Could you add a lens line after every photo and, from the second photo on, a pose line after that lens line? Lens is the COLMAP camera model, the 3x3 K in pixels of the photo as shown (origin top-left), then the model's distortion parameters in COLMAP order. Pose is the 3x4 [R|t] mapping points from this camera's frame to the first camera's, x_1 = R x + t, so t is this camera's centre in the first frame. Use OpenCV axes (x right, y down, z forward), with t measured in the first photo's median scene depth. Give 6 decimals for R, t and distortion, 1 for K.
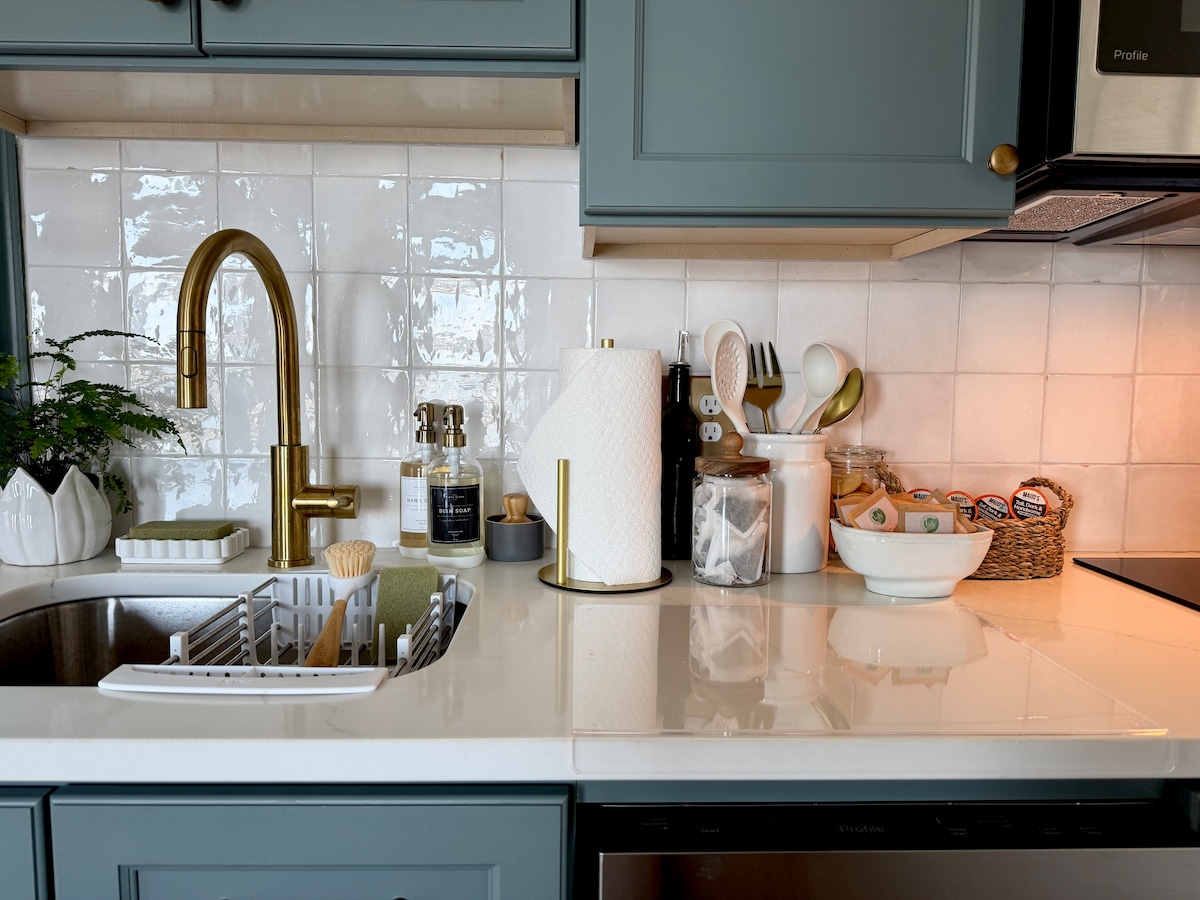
lens RADIAL K [[895.9, 0, 600.0], [0, 895.9, 450.0], [0, 0, 1]] dist [0.071177, -0.000581]
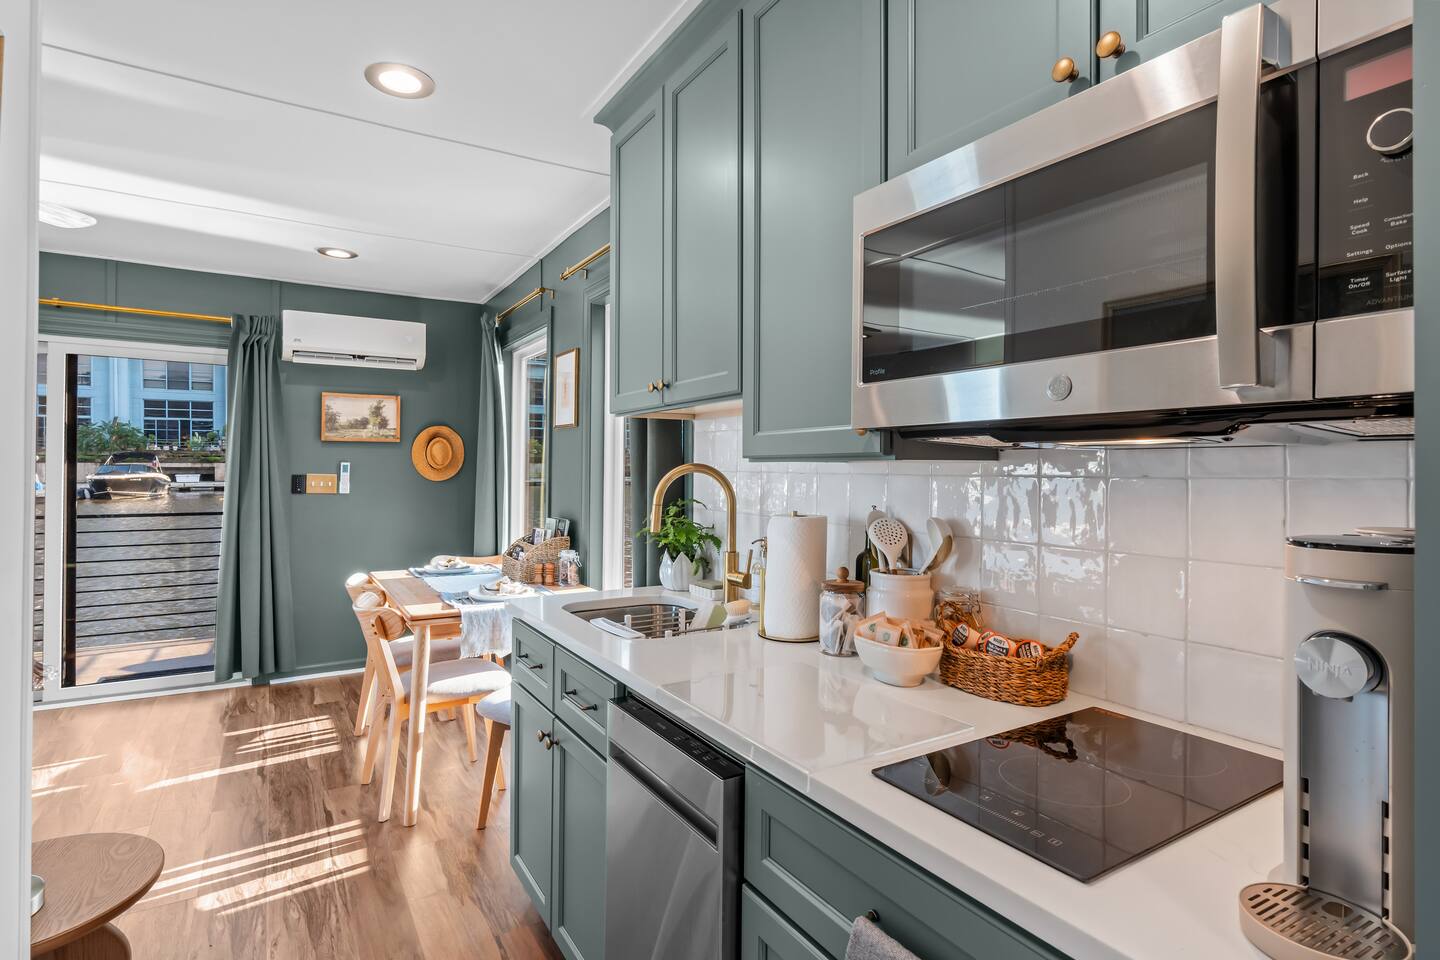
lens RADIAL K [[713.1, 0, 720.5], [0, 713.1, 468.9], [0, 0, 1]] dist [-0.001541, -0.000753]
pose [[0.516666, -0.005528, -0.856169, 1.114320], [-0.075702, 0.995768, -0.052113, -0.111776], [0.852834, 0.091739, 0.514061, 0.065153]]
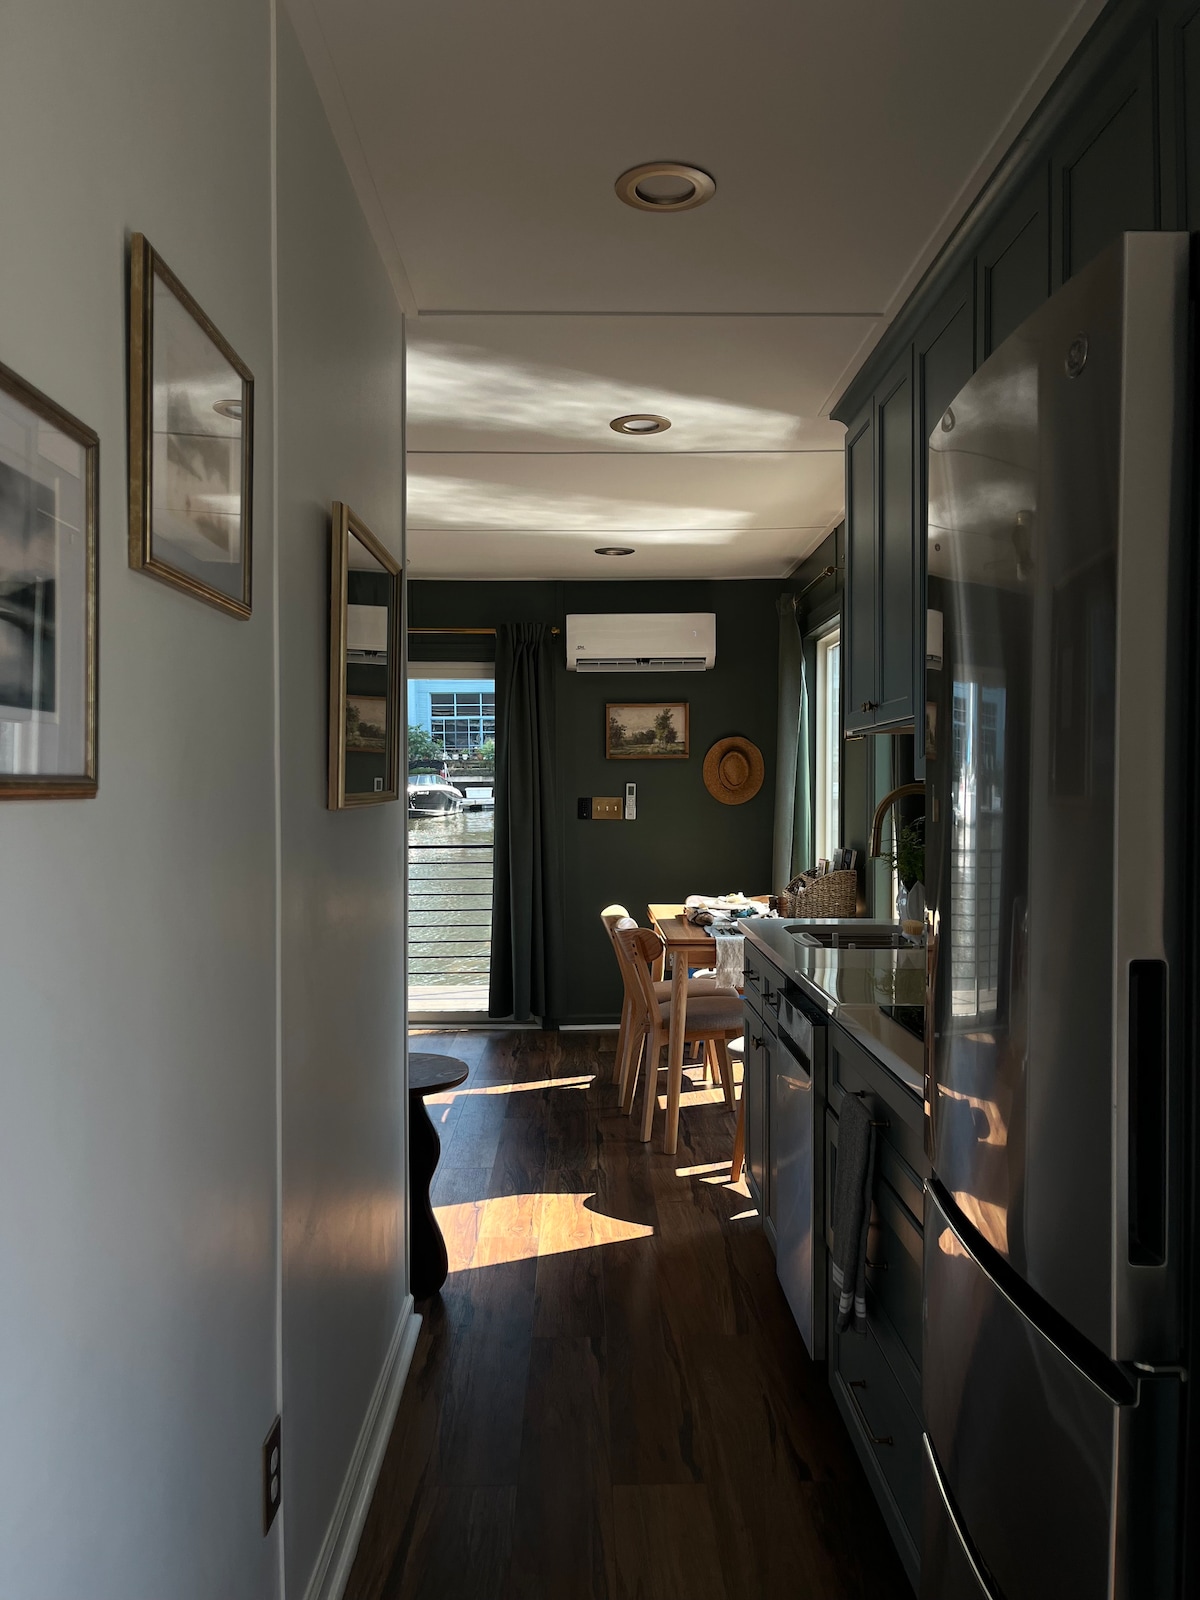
lens RADIAL K [[1194.5, 0, 600.0], [0, 1194.5, 800.0], [0, 0, 1]] dist [0.071177, -0.000581]
pose [[-0.001061, 0.002389, -0.999997, 2.316716], [-0.083558, 0.996500, 0.002469, -0.118608], [0.996502, 0.083560, -0.000857, 0.178490]]
